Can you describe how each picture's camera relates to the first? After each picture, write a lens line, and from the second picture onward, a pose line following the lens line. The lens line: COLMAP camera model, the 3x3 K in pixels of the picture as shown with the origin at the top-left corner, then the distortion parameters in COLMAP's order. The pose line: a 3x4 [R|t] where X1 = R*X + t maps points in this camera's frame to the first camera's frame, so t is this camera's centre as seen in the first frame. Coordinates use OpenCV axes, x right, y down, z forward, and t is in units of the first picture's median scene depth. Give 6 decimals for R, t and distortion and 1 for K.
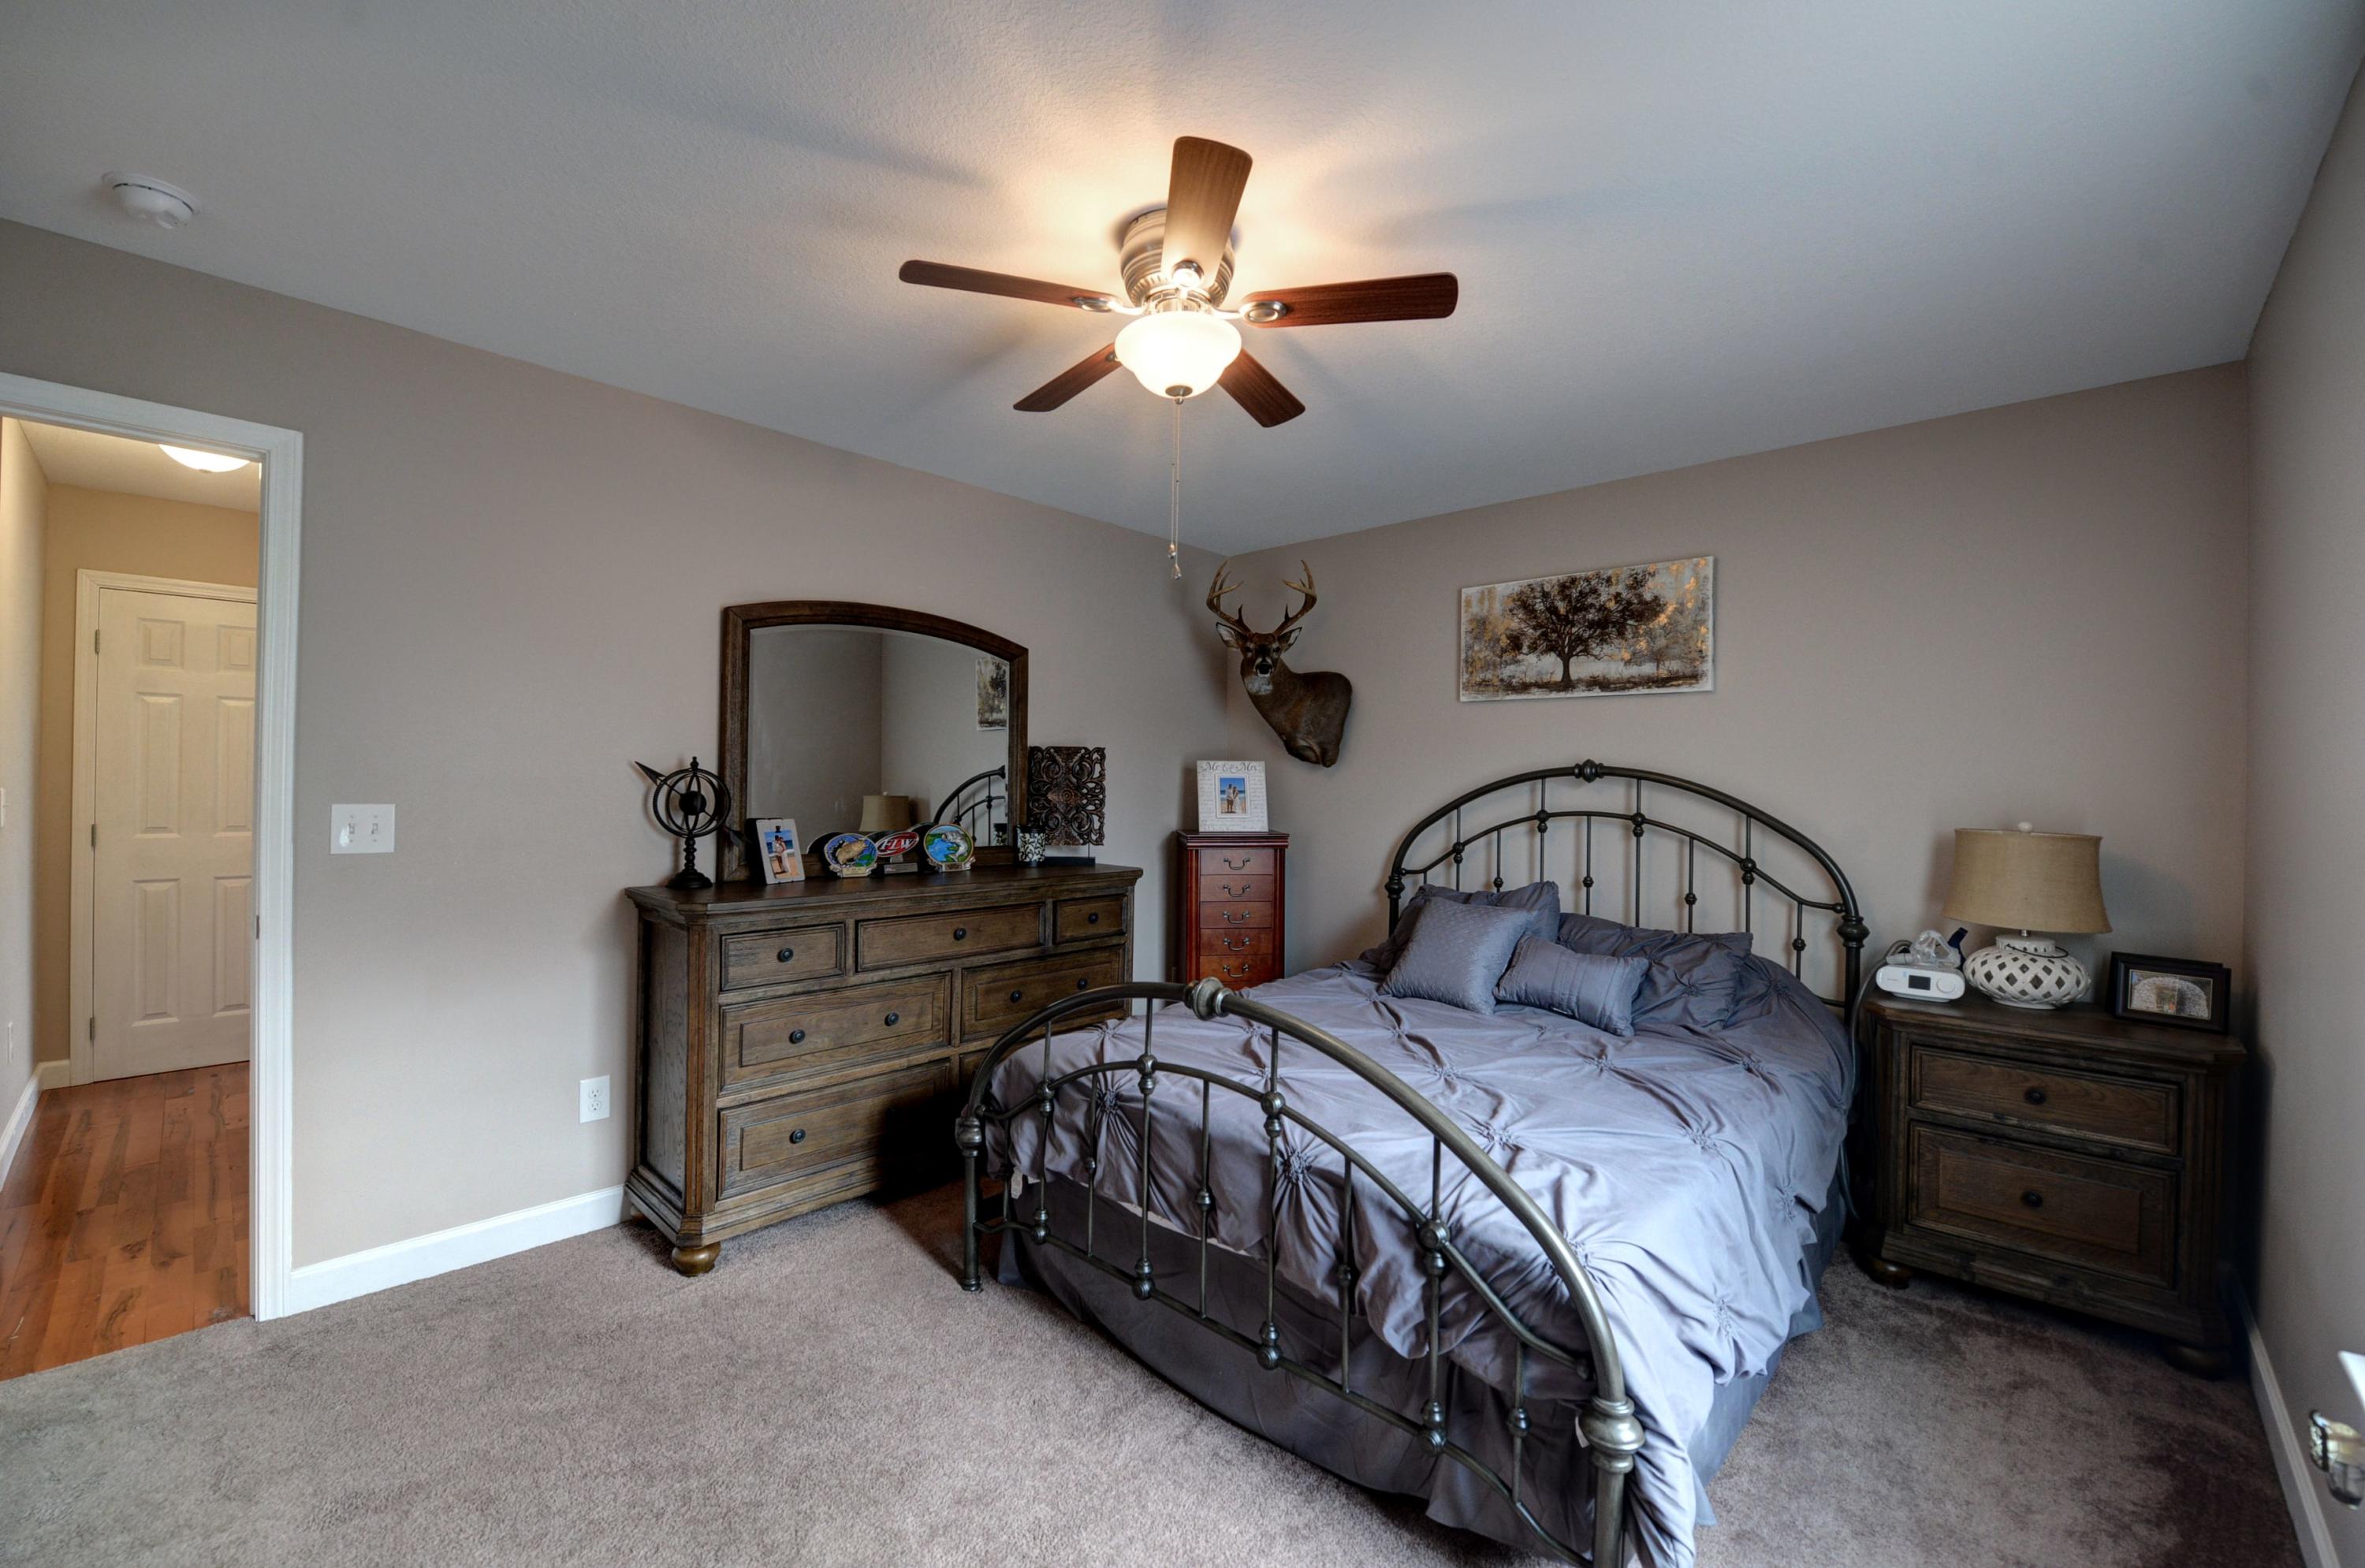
lens RADIAL K [[946.6, 0, 1132.5], [0, 946.6, 777.0], [0, 0, 1]] dist [-0.001643, -0.000247]
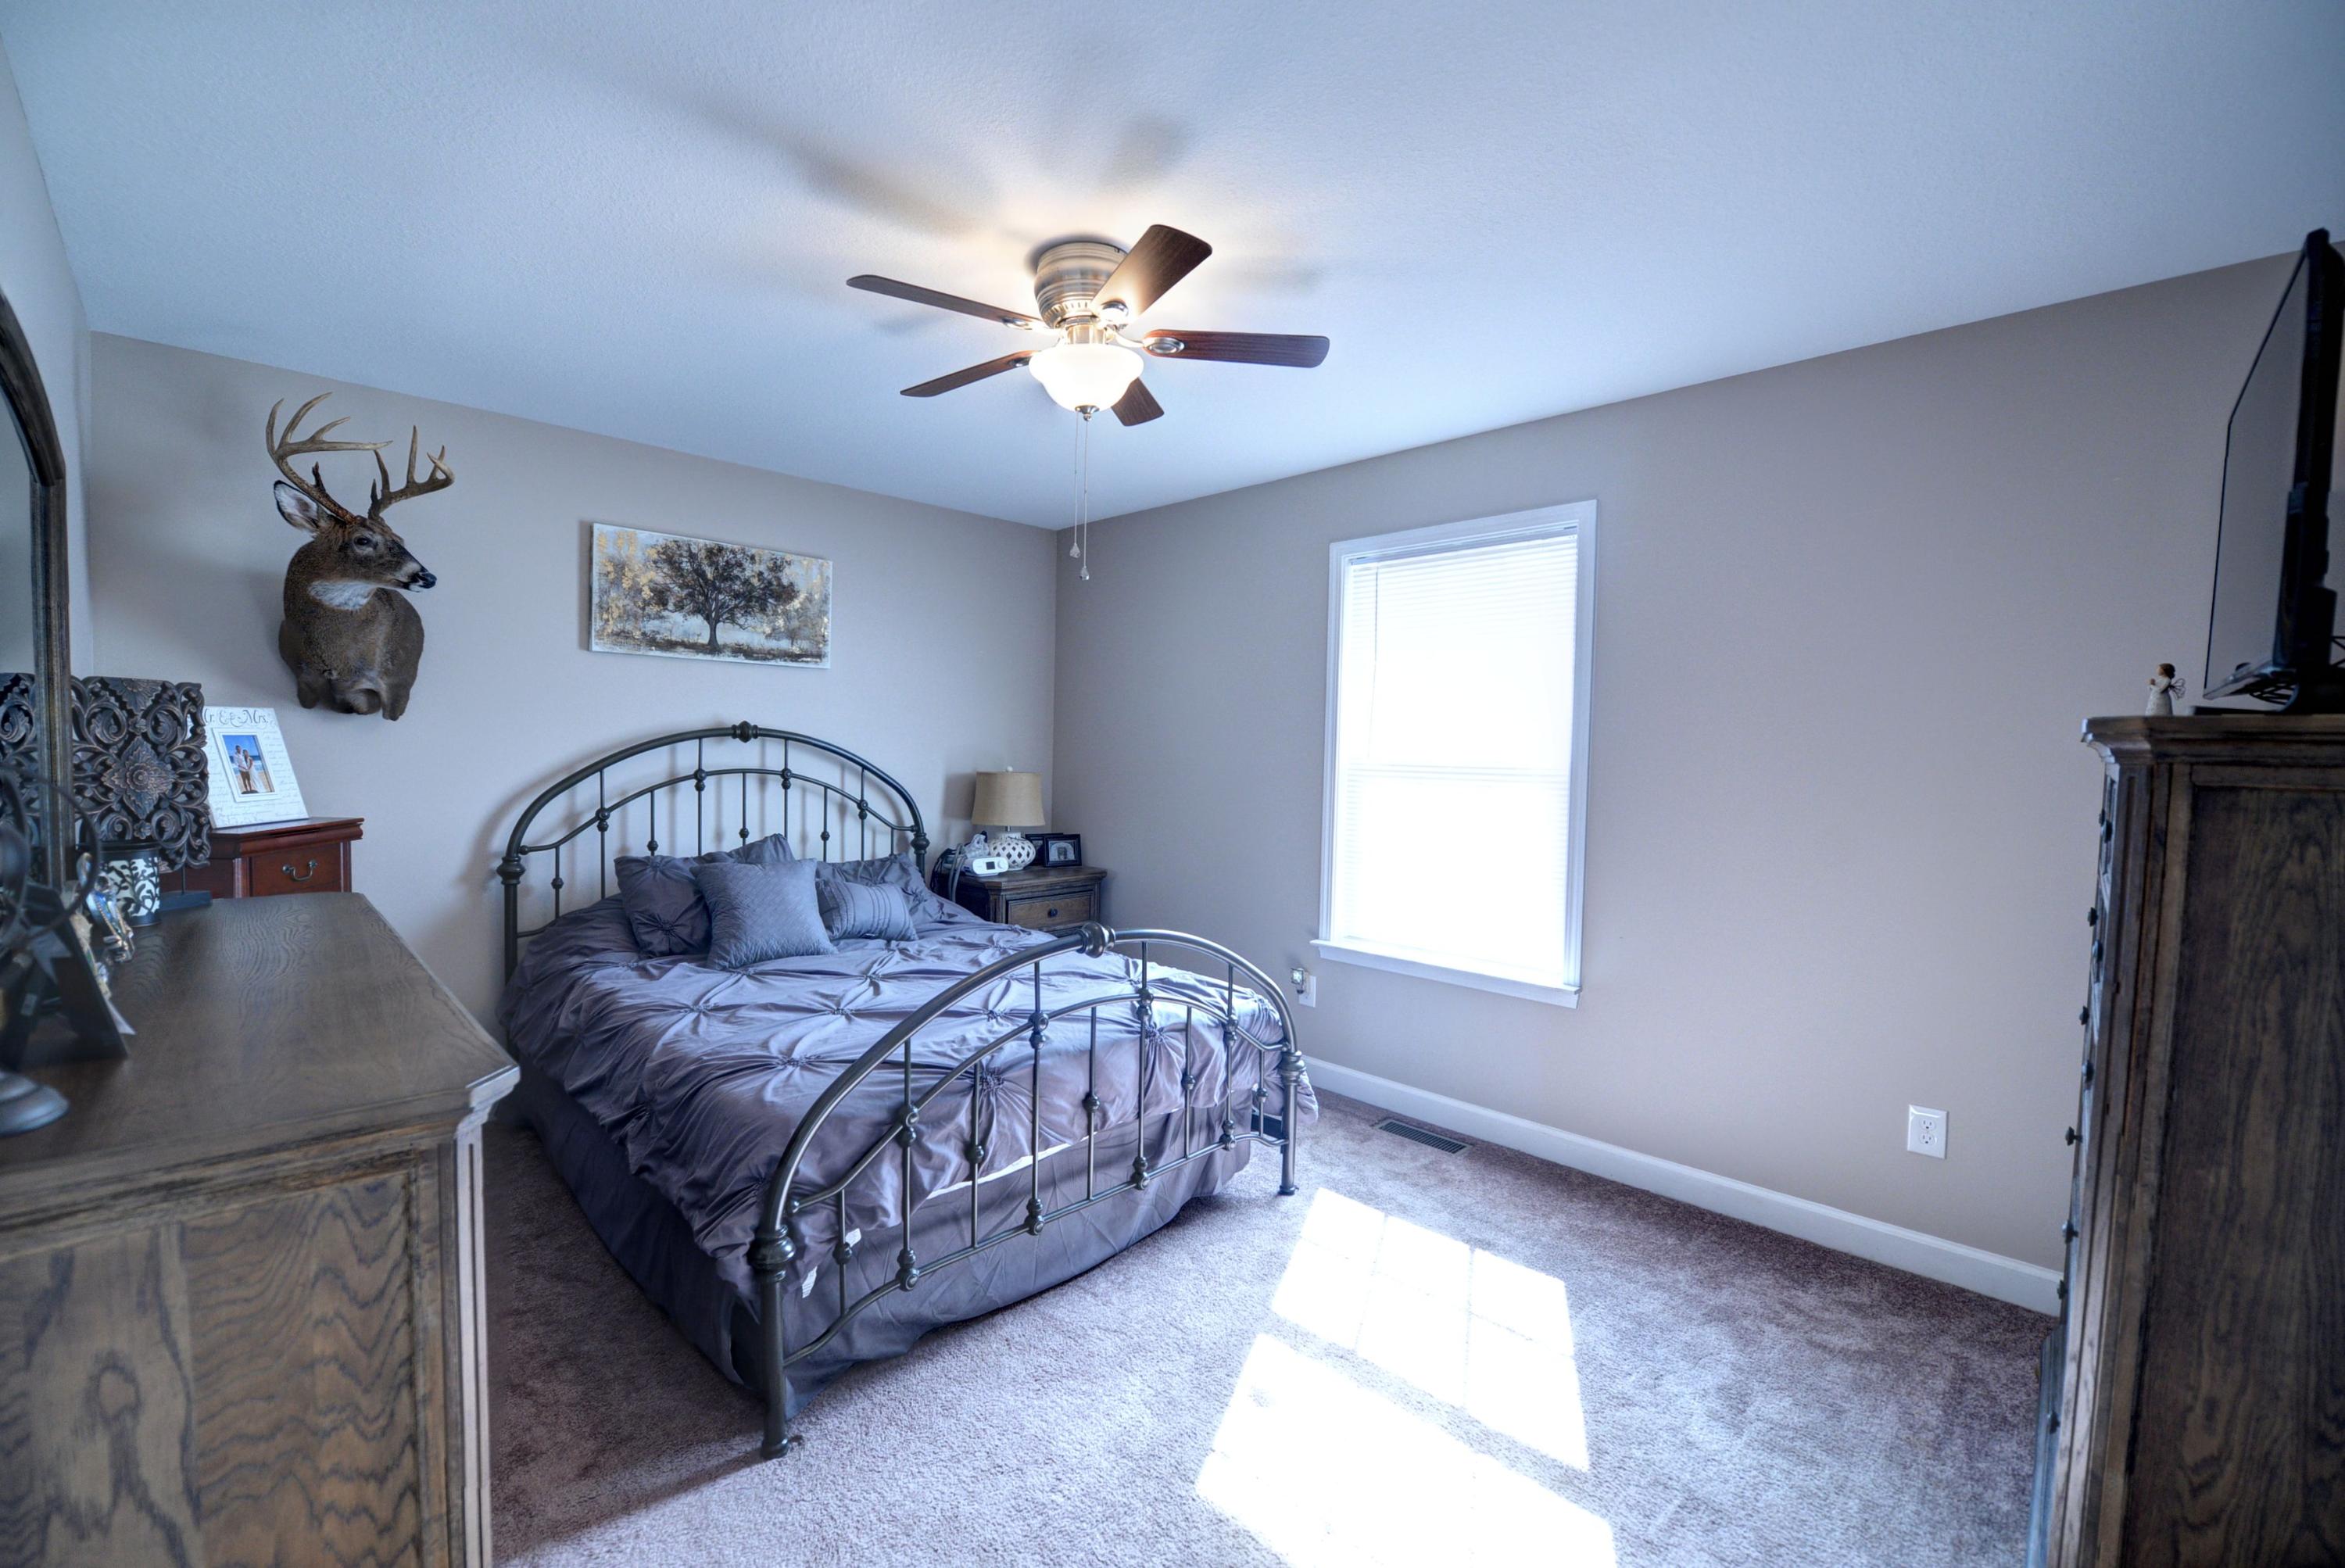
lens RADIAL K [[962.7, 0, 1172.5], [0, 962.7, 784.0], [0, 0, 1]] dist [-0.003274, -0.000212]
pose [[0.024438, -0.052335, 0.998331, -0.625005], [-0.019155, 0.998421, 0.052809, -0.014587], [-0.999518, -0.020413, 0.023397, 0.489457]]
